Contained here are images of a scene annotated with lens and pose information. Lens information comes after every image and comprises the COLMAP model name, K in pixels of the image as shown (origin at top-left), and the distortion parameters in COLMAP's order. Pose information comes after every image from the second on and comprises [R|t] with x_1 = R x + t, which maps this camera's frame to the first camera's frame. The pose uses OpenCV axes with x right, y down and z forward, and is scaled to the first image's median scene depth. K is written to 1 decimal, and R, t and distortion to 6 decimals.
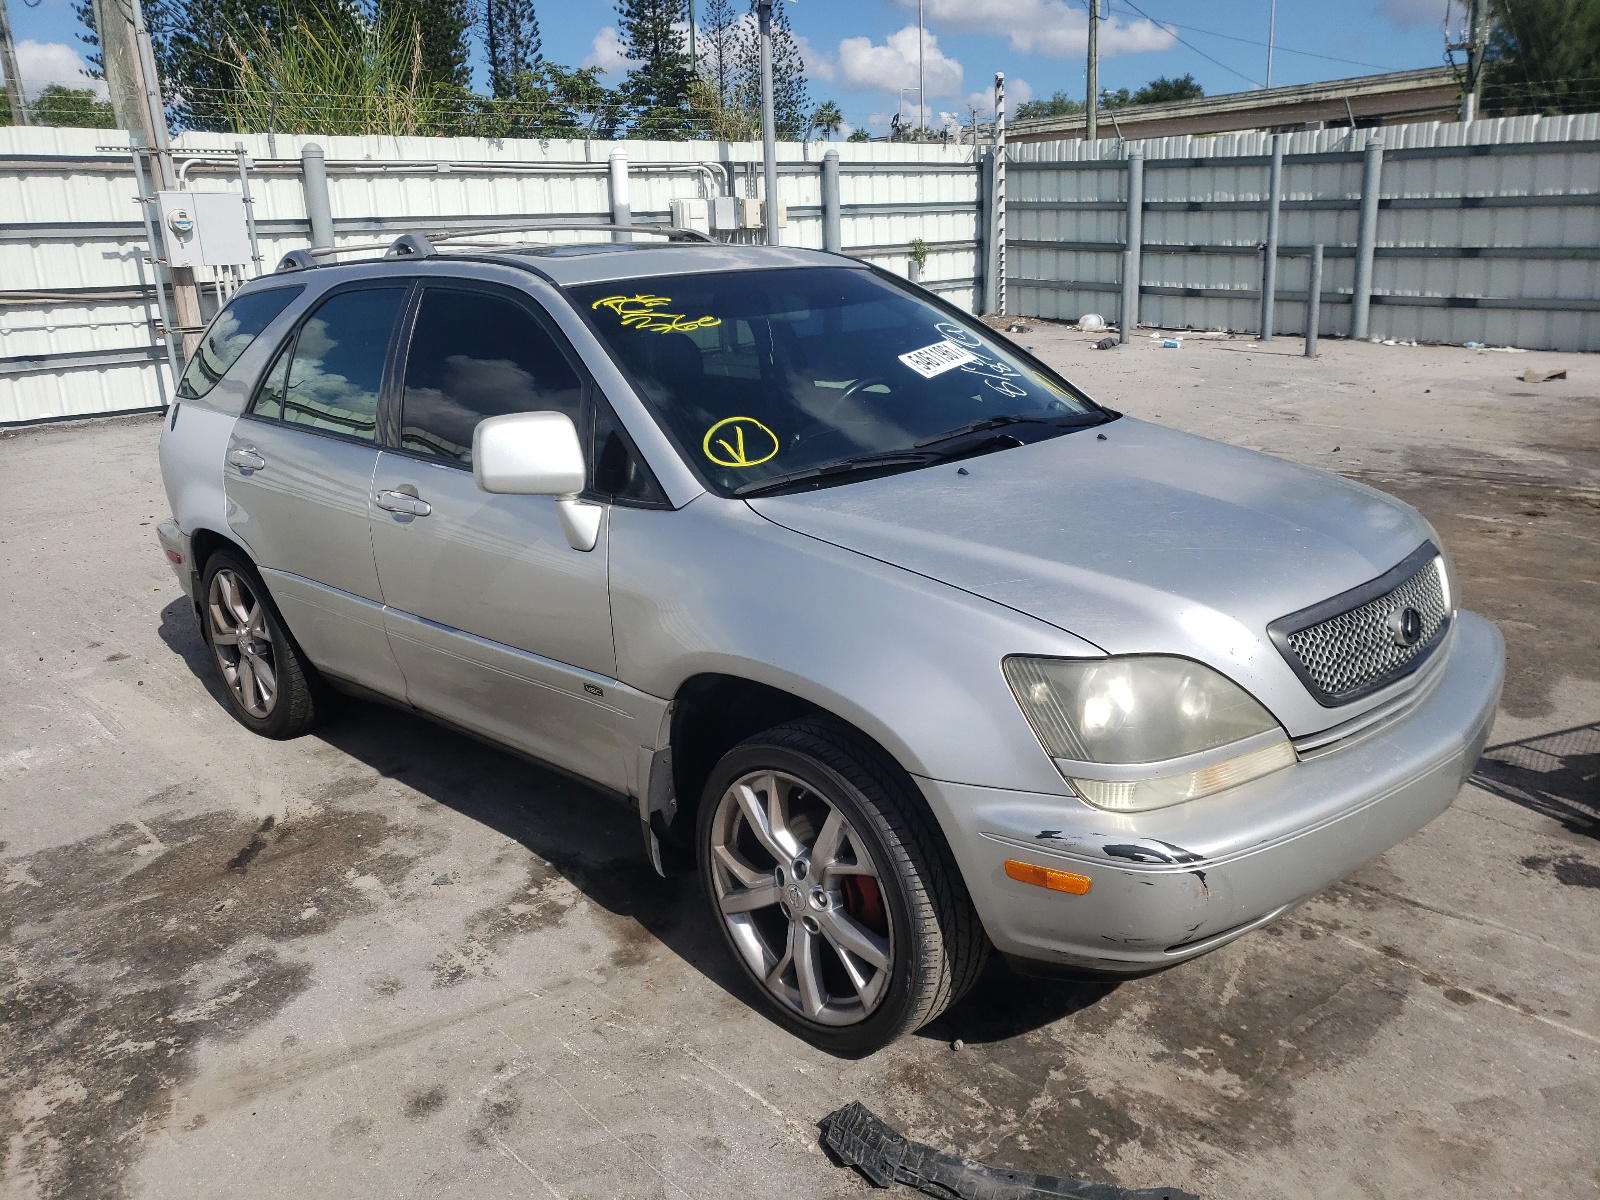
lens RADIAL K [[1327.5, 0, 800.0], [0, 1327.5, 600.0], [0, 0, 1]] dist [0.008407, 0.012608]
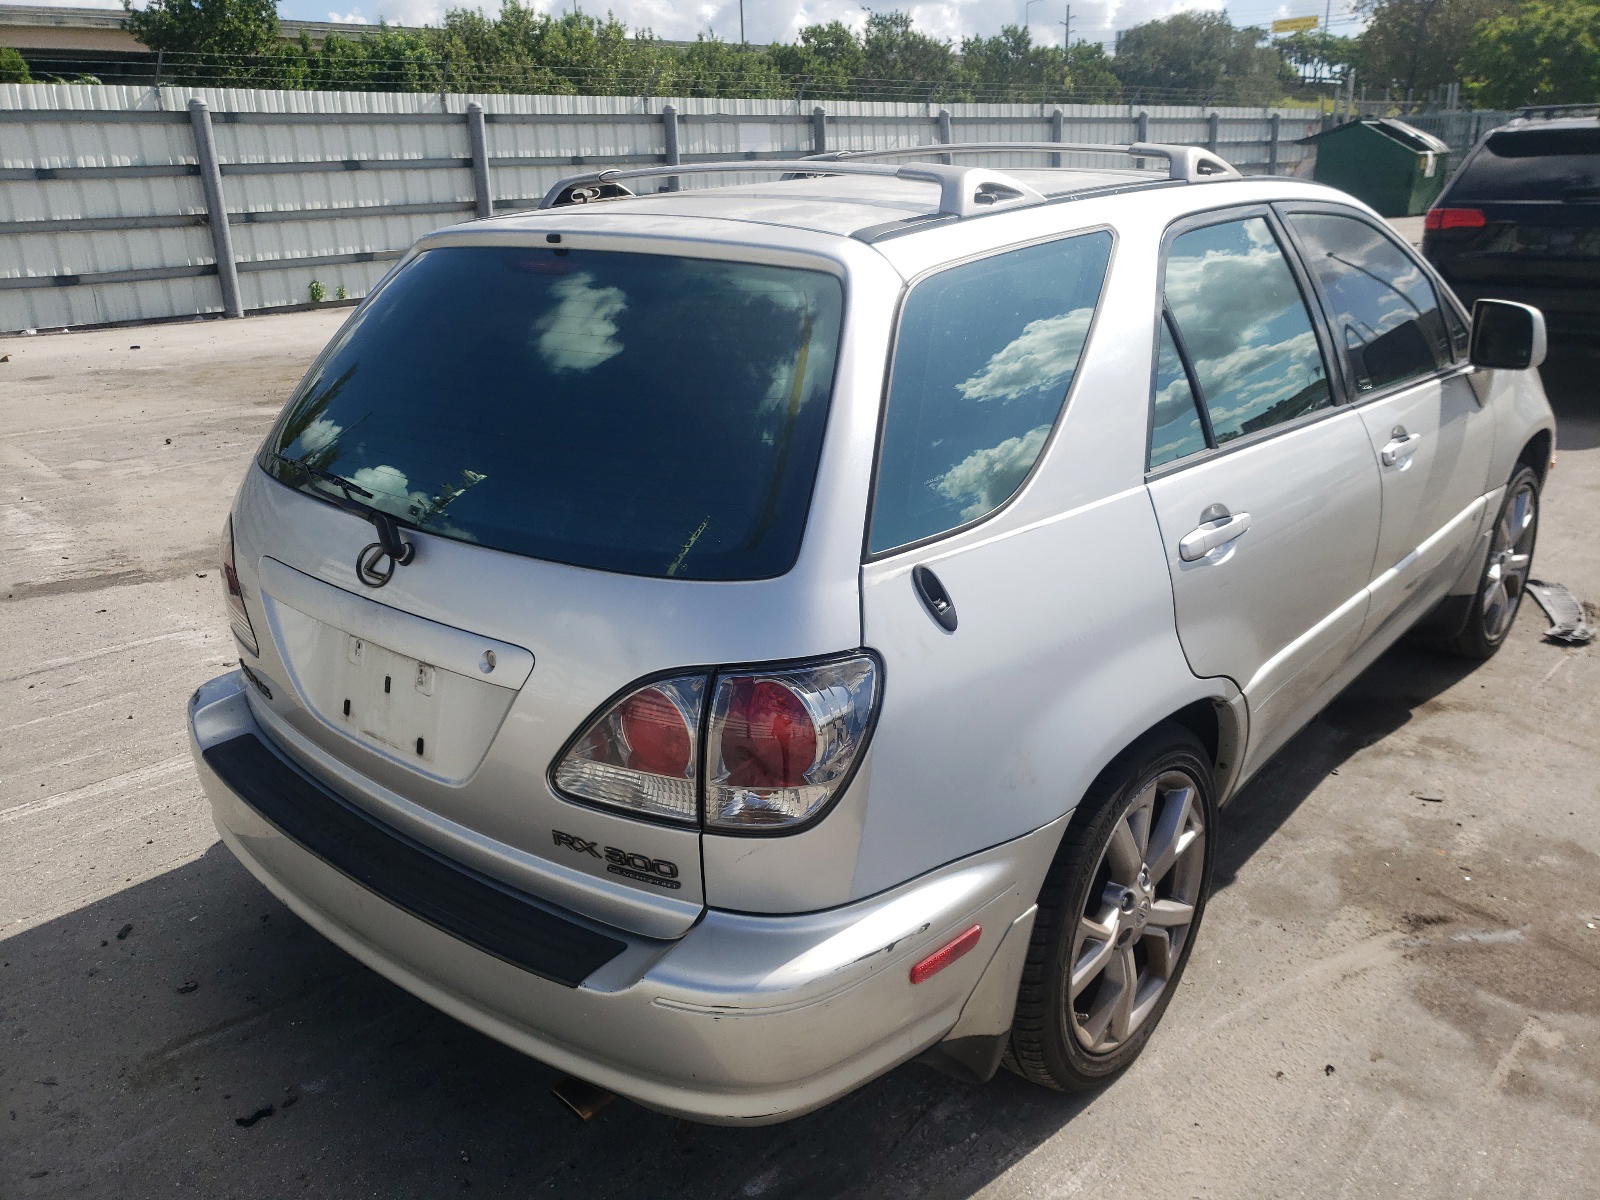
lens RADIAL K [[1191.9, 0, 800.0], [0, 1191.9, 600.0], [0, 0, 1]] dist [0.005567, 0.005991]
pose [[-0.033941, -0.337192, 0.940824, -1.101014], [0.300753, 0.894286, 0.331363, -0.393143], [-0.953098, 0.294202, 0.071058, 1.386040]]
